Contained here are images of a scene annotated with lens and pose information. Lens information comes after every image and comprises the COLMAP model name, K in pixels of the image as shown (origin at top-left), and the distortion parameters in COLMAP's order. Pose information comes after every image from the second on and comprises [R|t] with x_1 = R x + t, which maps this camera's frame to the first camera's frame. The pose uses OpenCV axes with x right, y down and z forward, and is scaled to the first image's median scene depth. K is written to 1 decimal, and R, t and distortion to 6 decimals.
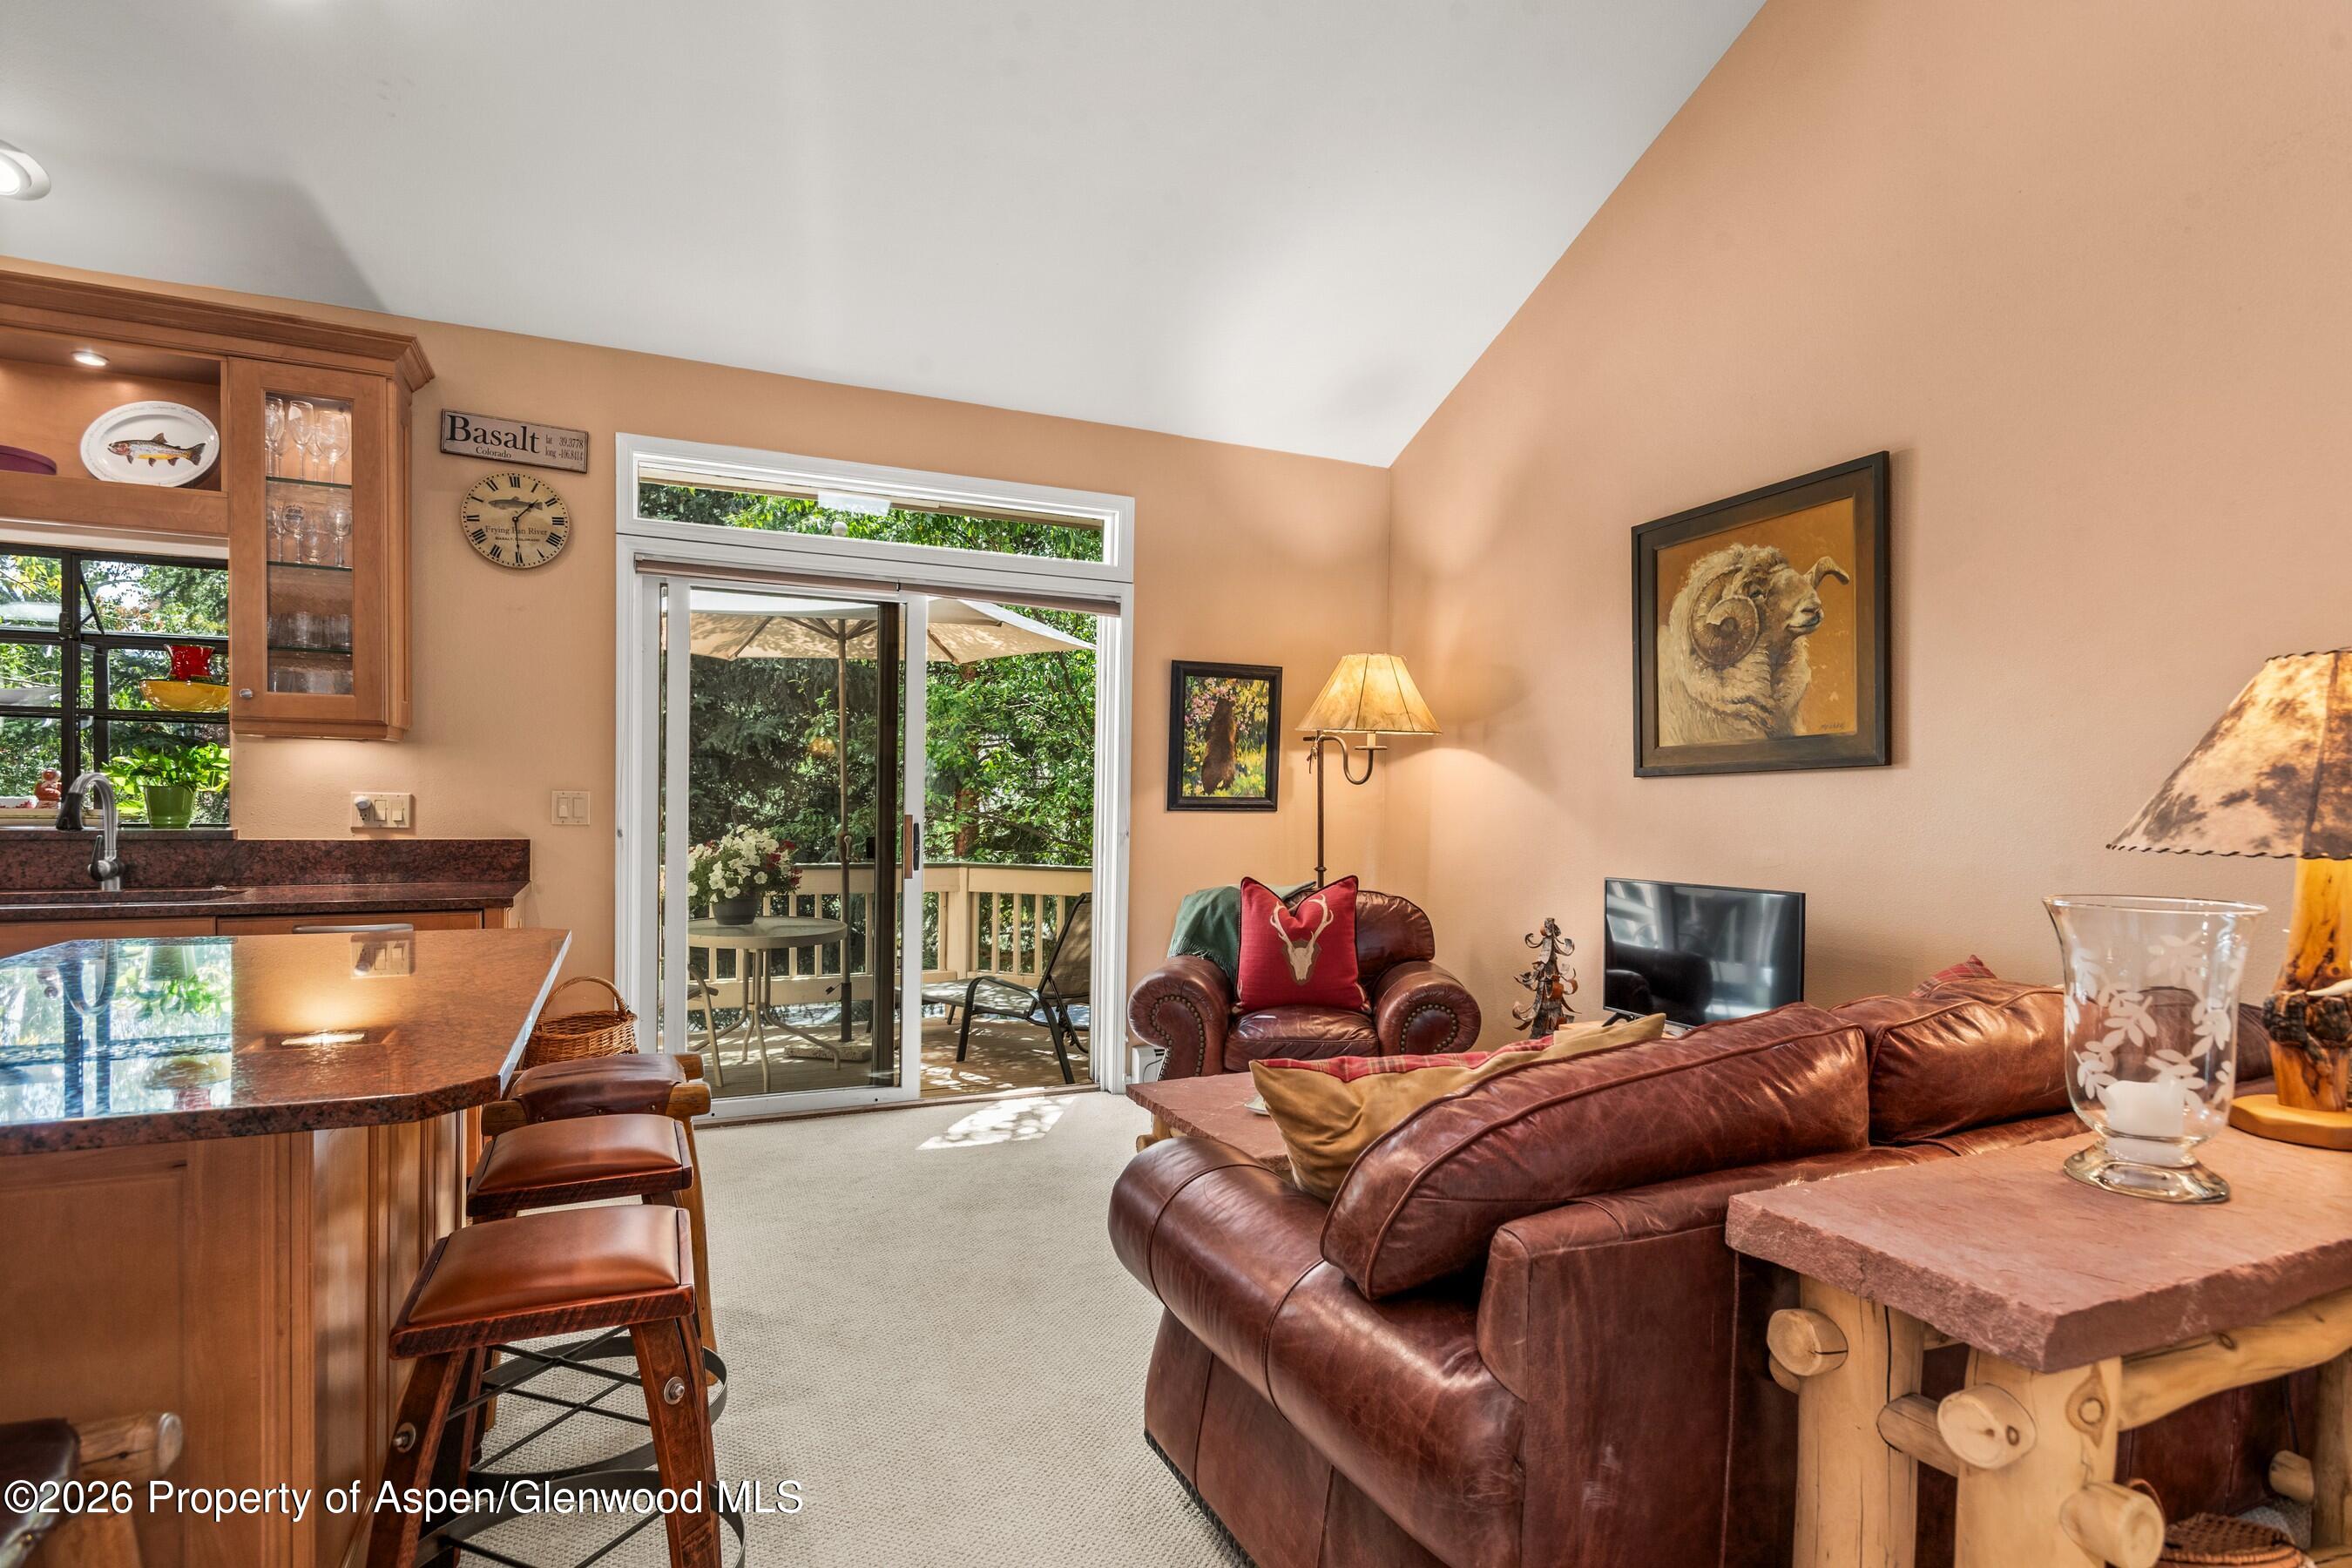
lens RADIAL K [[1195.6, 0, 1178.9], [0, 1195.6, 829.4], [0, 0, 1]] dist [0.005629, 0.000012]
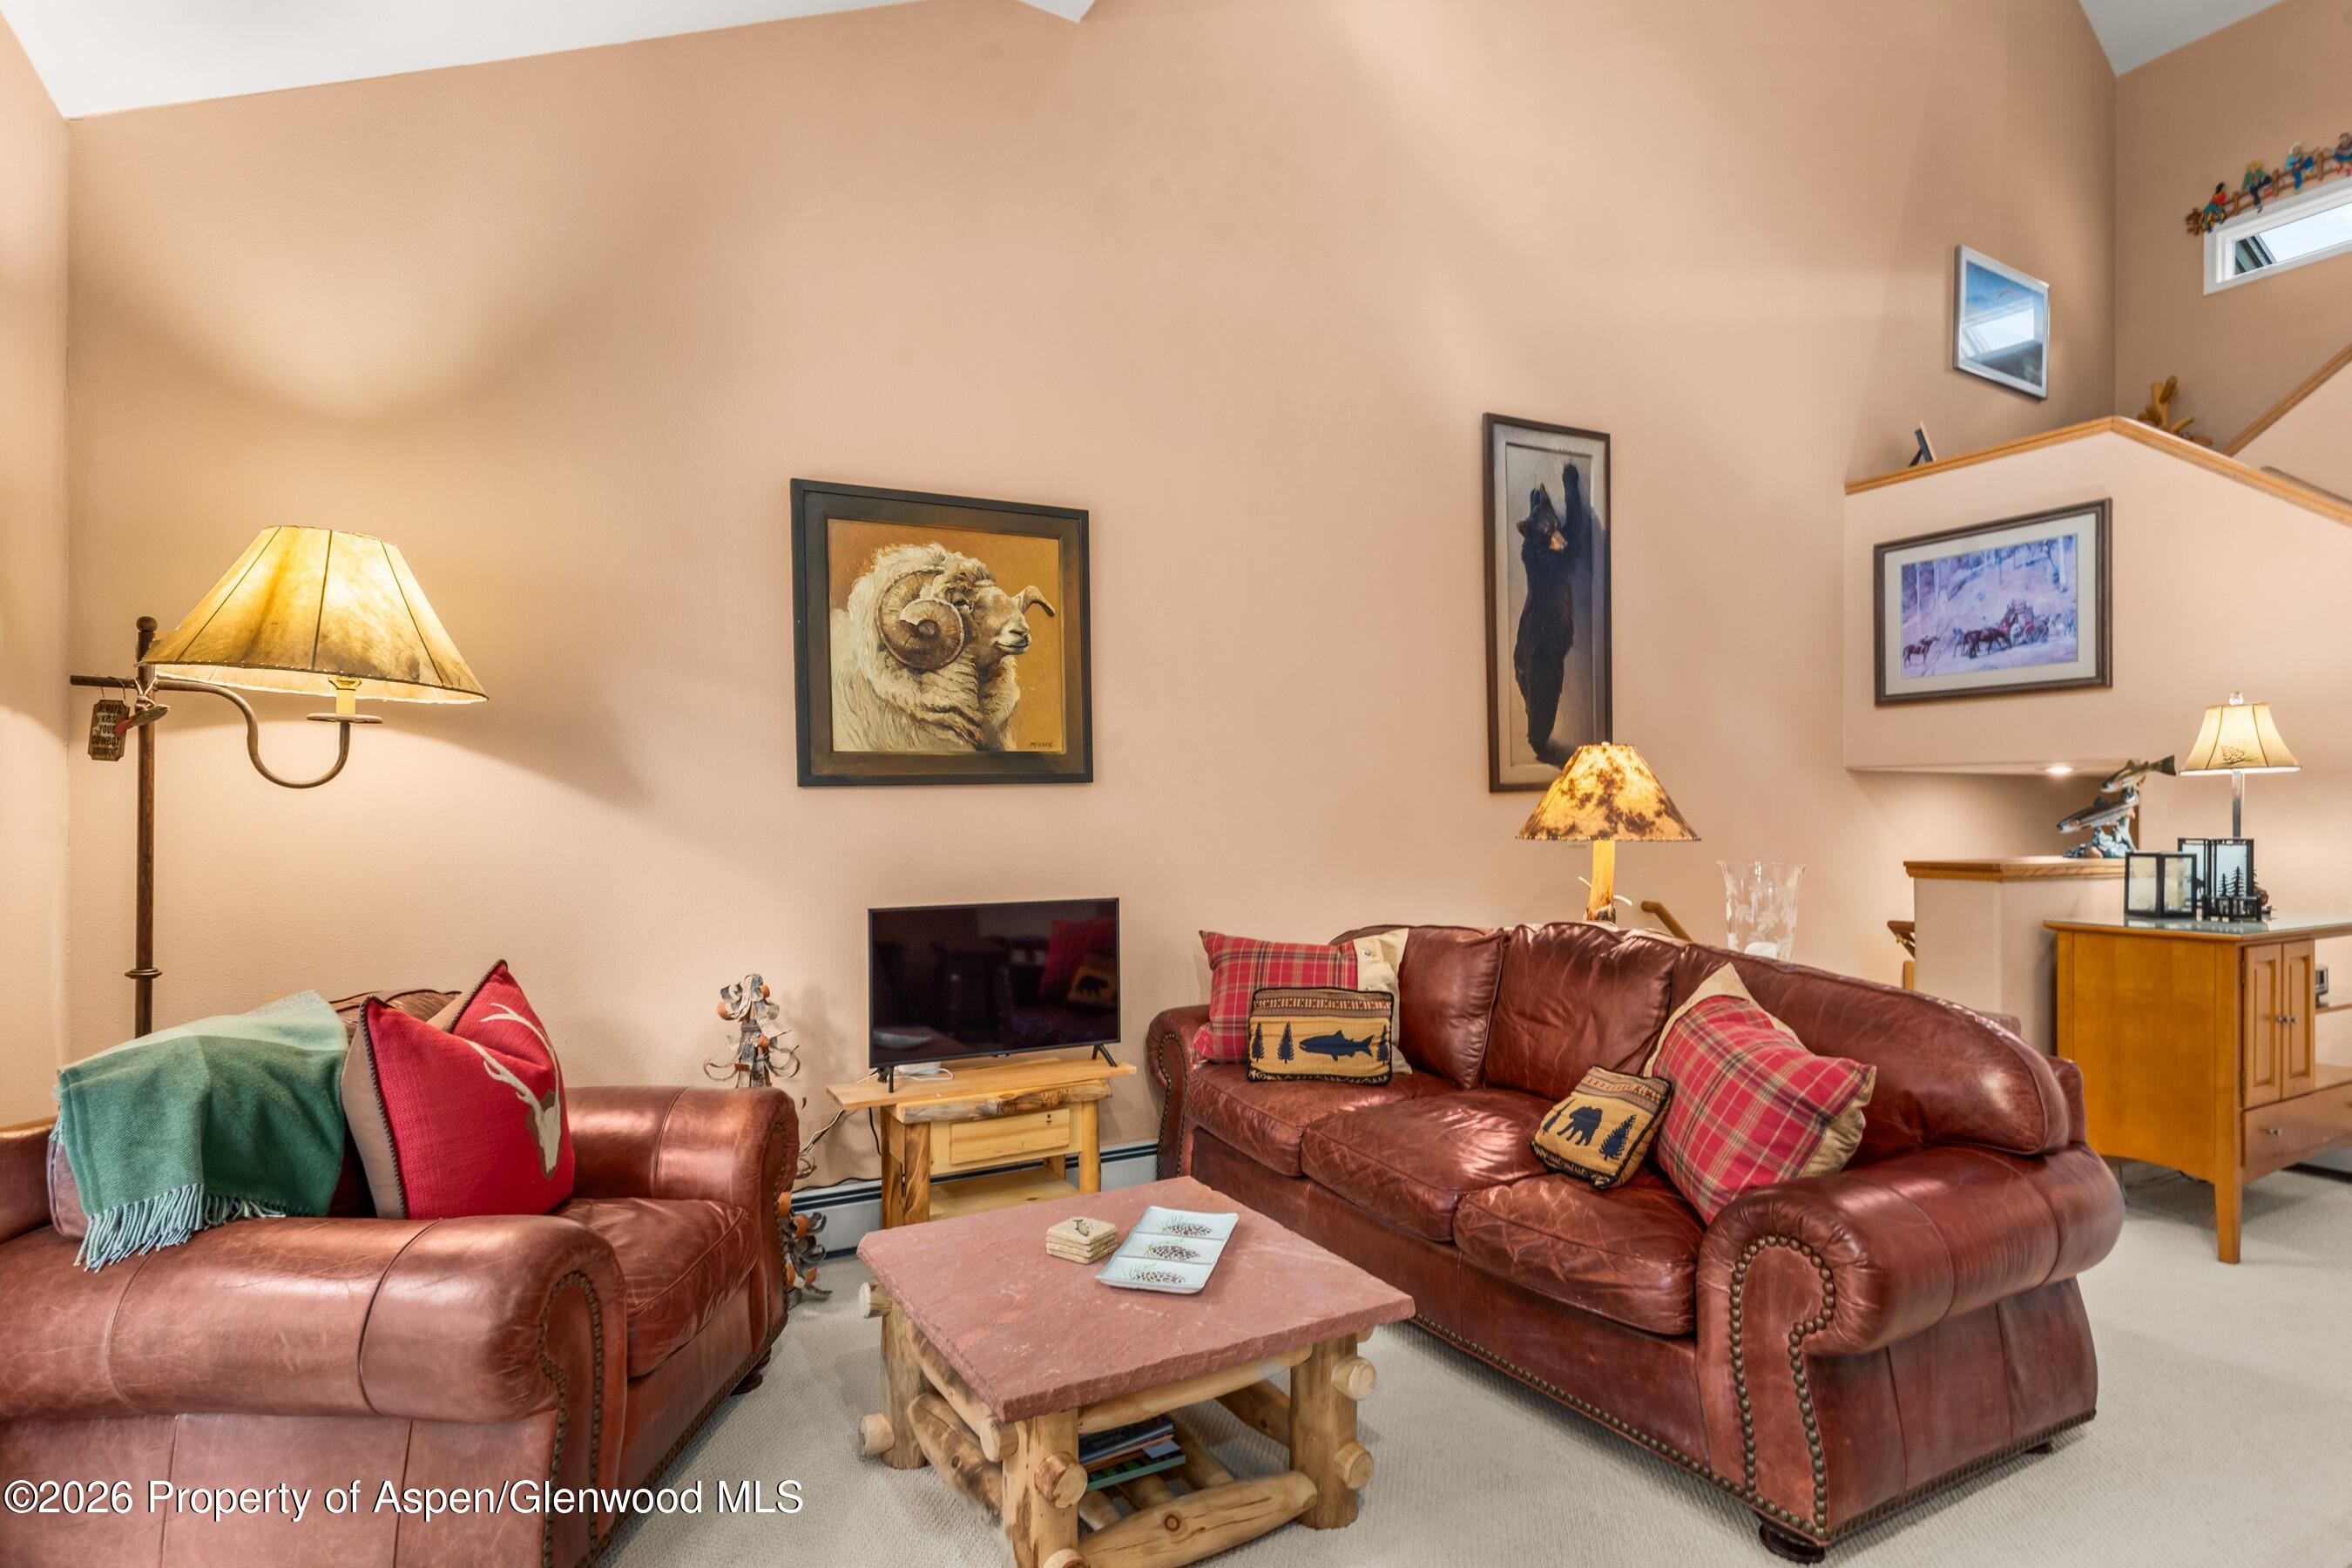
lens RADIAL K [[1195.6, 0, 1178.9], [0, 1195.6, 829.4], [0, 0, 1]] dist [0.005629, 0.000012]
pose [[-0.091222, -0.026175, 0.995487, -0.472929], [0.021814, 0.999362, 0.028276, -0.032334], [-0.995592, 0.024295, -0.090592, 0.843458]]
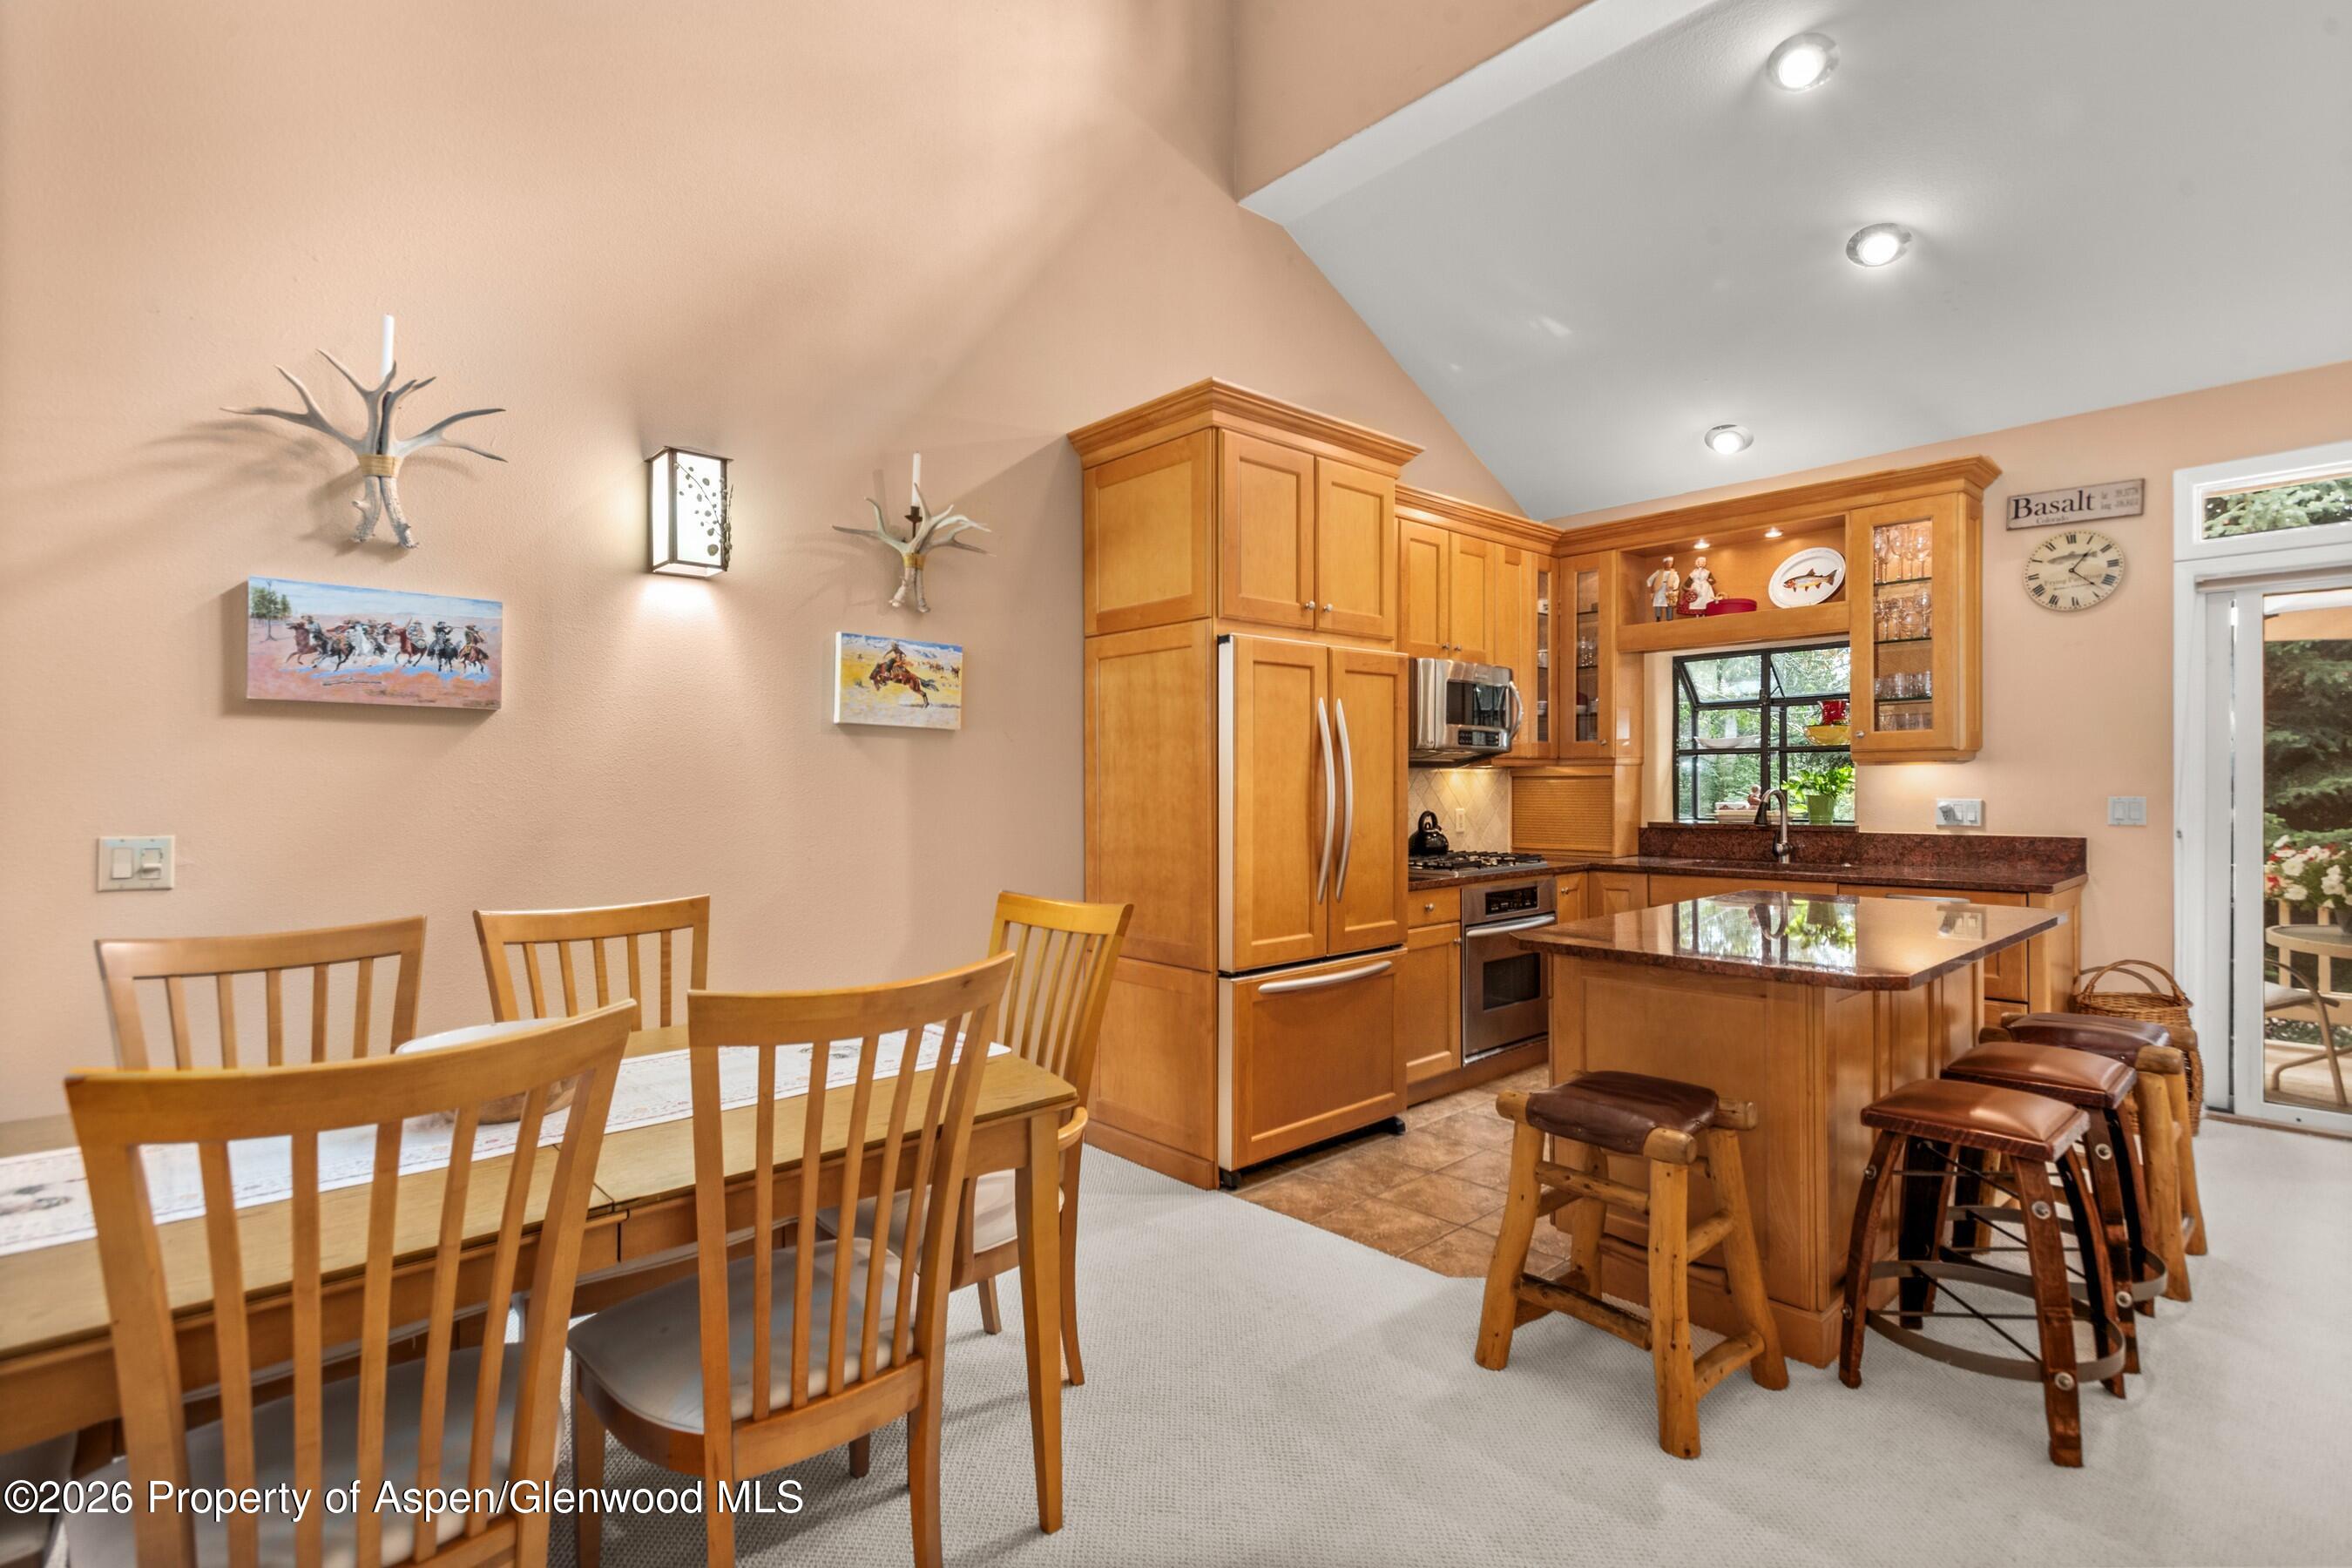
lens RADIAL K [[1115.9, 0, 1176.0], [0, 1115.9, 784.0], [0, 0, 1]] dist [0.019445, -0.000250]
pose [[0.309299, -0.014670, -0.950852, 0.243164], [-0.009575, 0.999782, -0.018539, -0.015885], [0.950917, 0.014839, 0.309091, -0.199434]]
